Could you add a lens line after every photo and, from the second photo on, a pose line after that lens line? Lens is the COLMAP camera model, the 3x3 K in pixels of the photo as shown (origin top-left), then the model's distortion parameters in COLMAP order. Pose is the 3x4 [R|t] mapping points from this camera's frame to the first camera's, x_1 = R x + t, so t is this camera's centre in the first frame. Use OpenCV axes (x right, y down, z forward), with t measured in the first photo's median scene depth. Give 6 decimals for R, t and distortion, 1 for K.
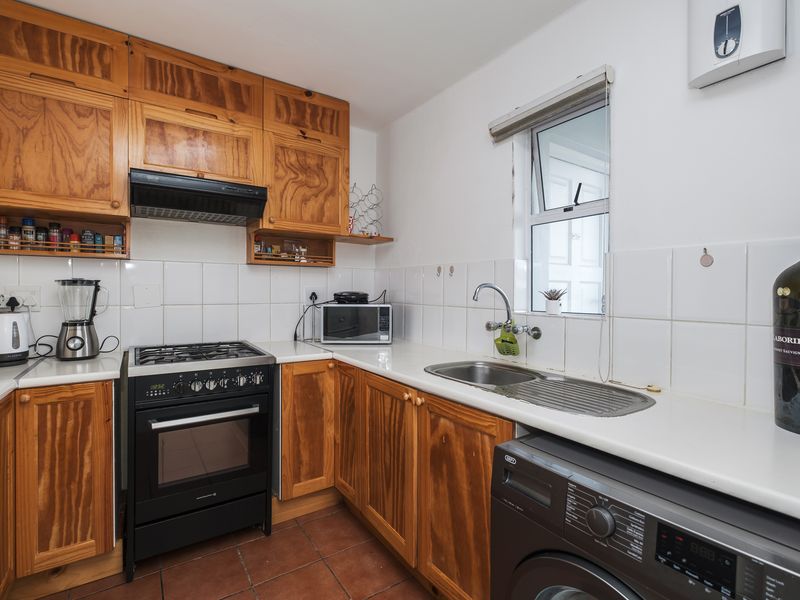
lens RADIAL K [[393.9, 0, 397.3], [0, 393.9, 293.0], [0, 0, 1]] dist [-0.001208, -0.000963]
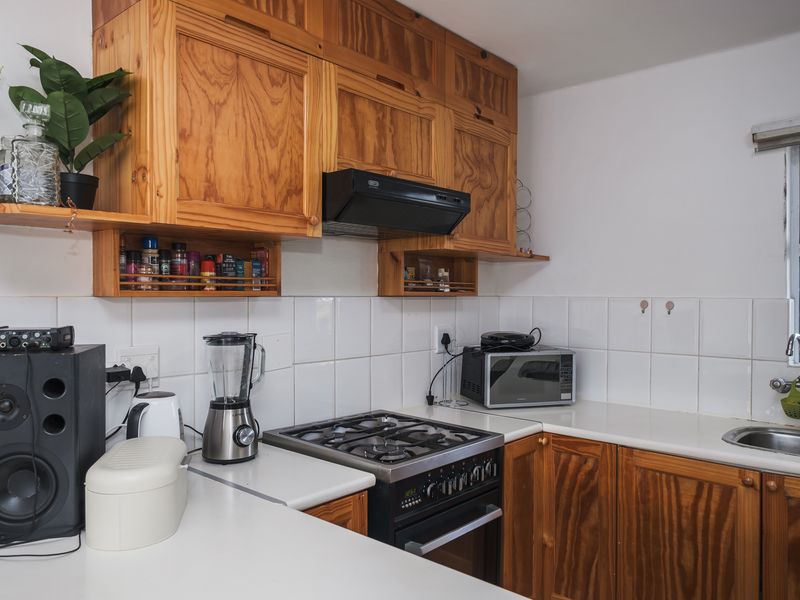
lens RADIAL K [[607.3, 0, 398.7], [0, 607.3, 304.9], [0, 0, 1]] dist [0.002947, 0.004873]
pose [[0.968387, -0.008076, 0.249323, -0.796647], [0.005535, 0.999925, 0.010892, -0.091442], [-0.249392, -0.009167, 0.968359, -0.015402]]
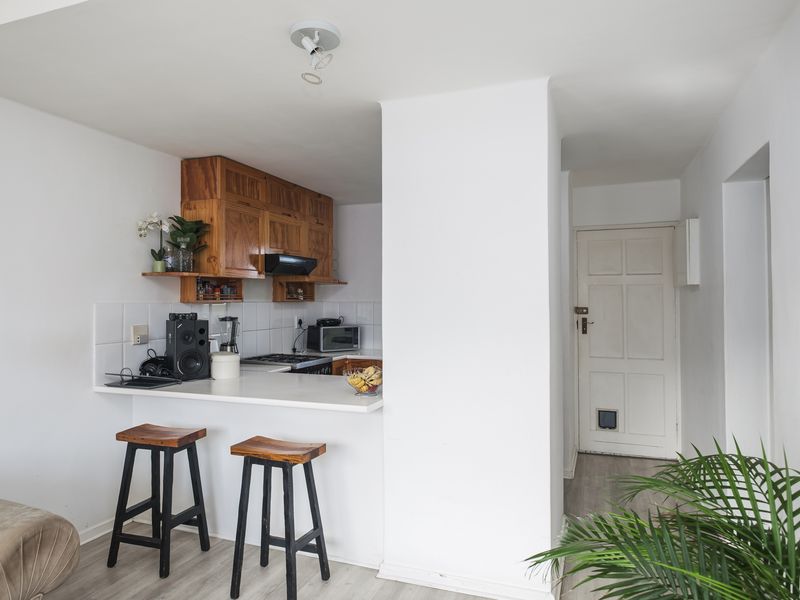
lens RADIAL K [[536.2, 0, 400.0], [0, 536.2, 300.0], [0, 0, 1]] dist [-0.001540, -0.000203]
pose [[0.814906, -0.009295, 0.579519, -1.513899], [0.012620, 0.999919, -0.001709, -0.092383], [-0.579456, 0.008706, 0.814957, -1.186485]]
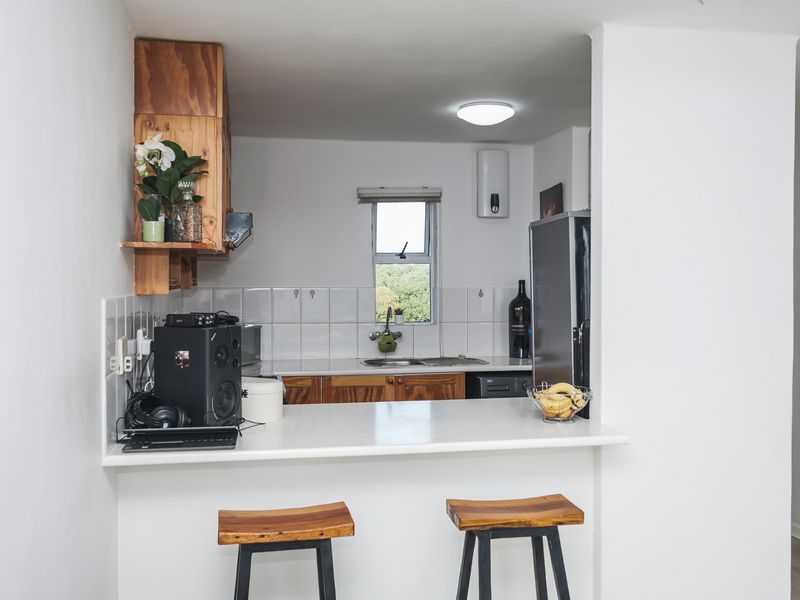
lens RADIAL K [[774.1, 0, 400.0], [0, 774.1, 300.0], [0, 0, 1]] dist [0.004871, 0.004152]
pose [[0.388508, -0.033879, 0.920822, -2.318614], [0.009028, 0.999416, 0.032961, -0.135048], [-0.921401, -0.004493, 0.388587, -0.200741]]
